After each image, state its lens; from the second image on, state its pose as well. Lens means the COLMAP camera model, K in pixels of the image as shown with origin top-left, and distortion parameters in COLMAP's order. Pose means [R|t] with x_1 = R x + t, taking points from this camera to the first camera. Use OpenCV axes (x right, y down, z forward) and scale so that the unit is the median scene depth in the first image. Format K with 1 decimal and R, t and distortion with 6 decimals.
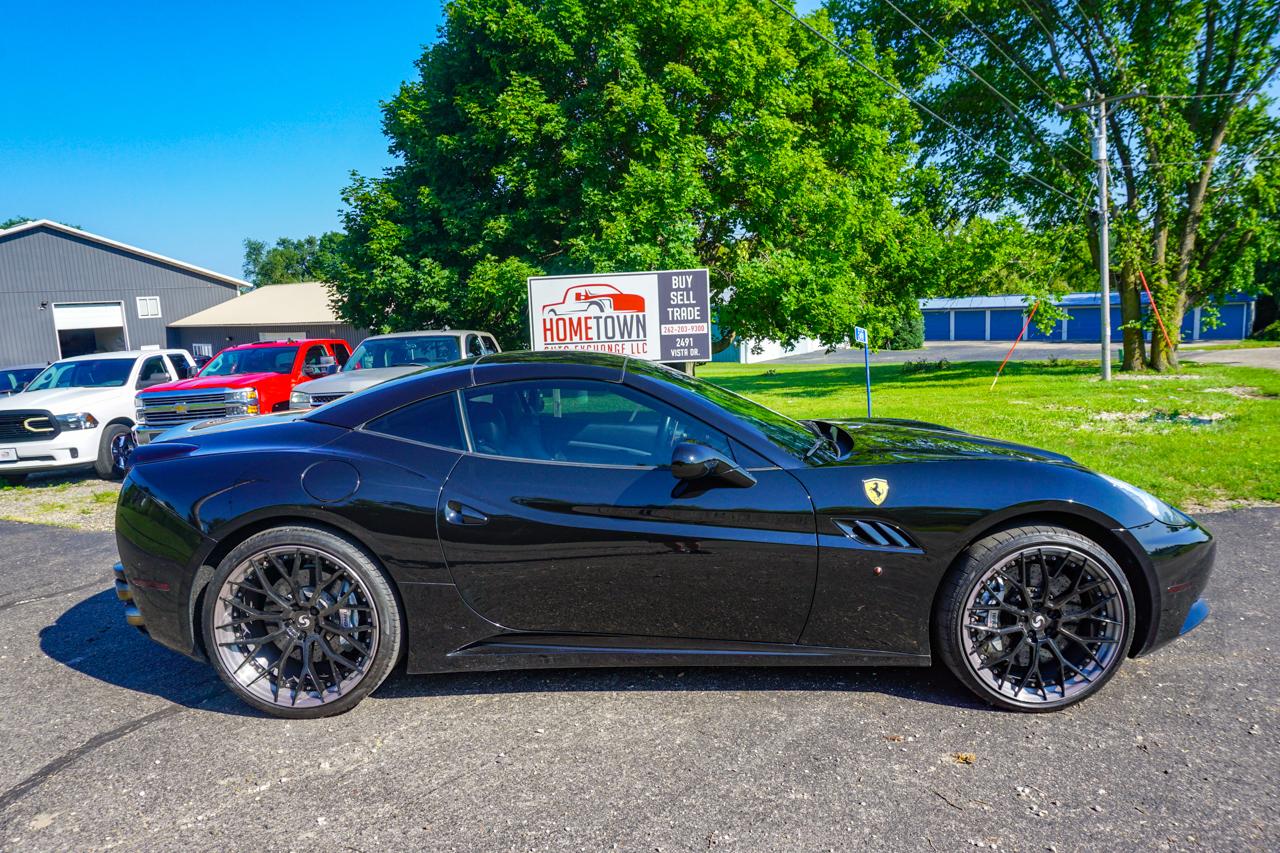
lens RADIAL K [[849.7, 0, 644.3], [0, 849.7, 424.0], [0, 0, 1]] dist [-0.015906, 0.016500]
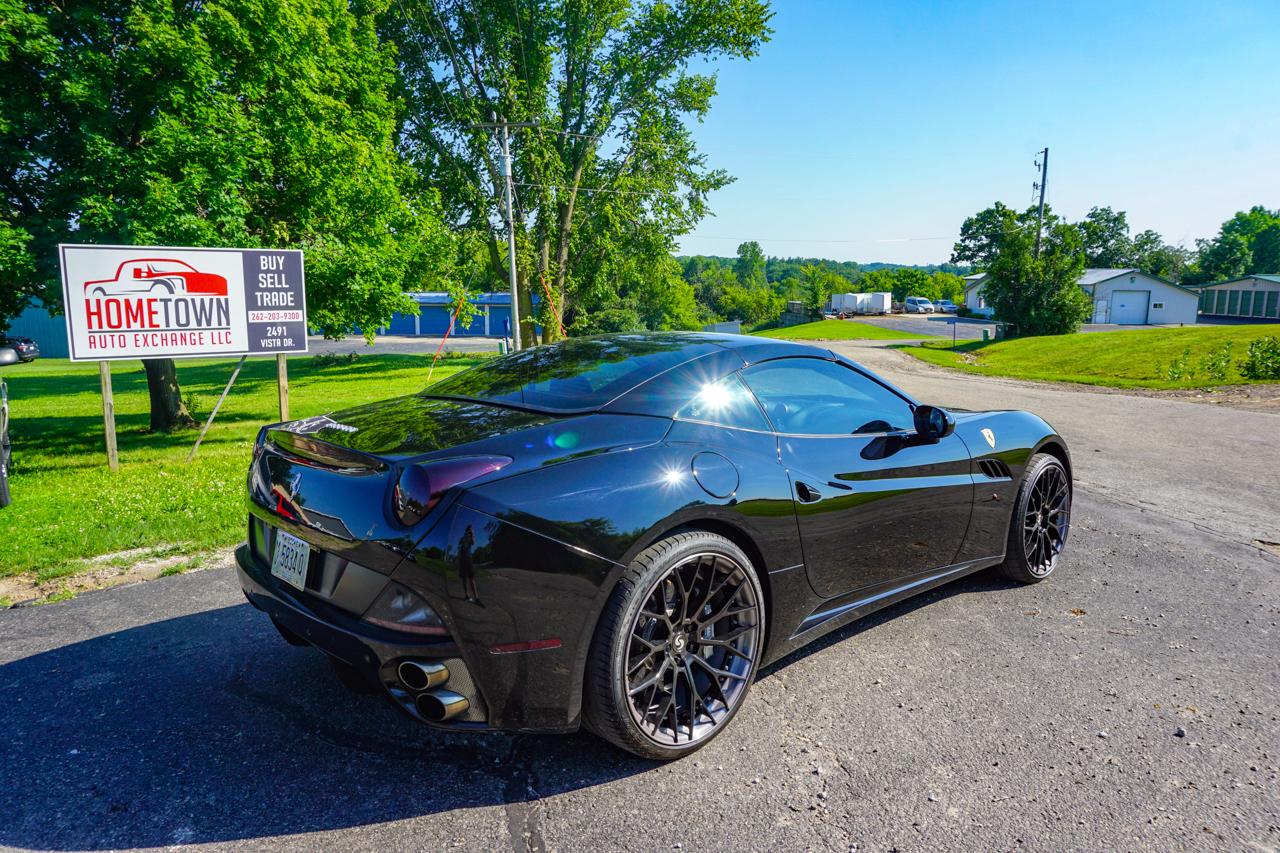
lens RADIAL K [[849.7, 0, 624.5], [0, 849.7, 432.0], [0, 0, 1]] dist [-0.015906, 0.016500]
pose [[0.734563, -0.069913, 0.674930, -0.288085], [0.059396, 0.997485, 0.038682, -0.003808], [-0.675936, 0.011673, 0.736868, 0.100986]]
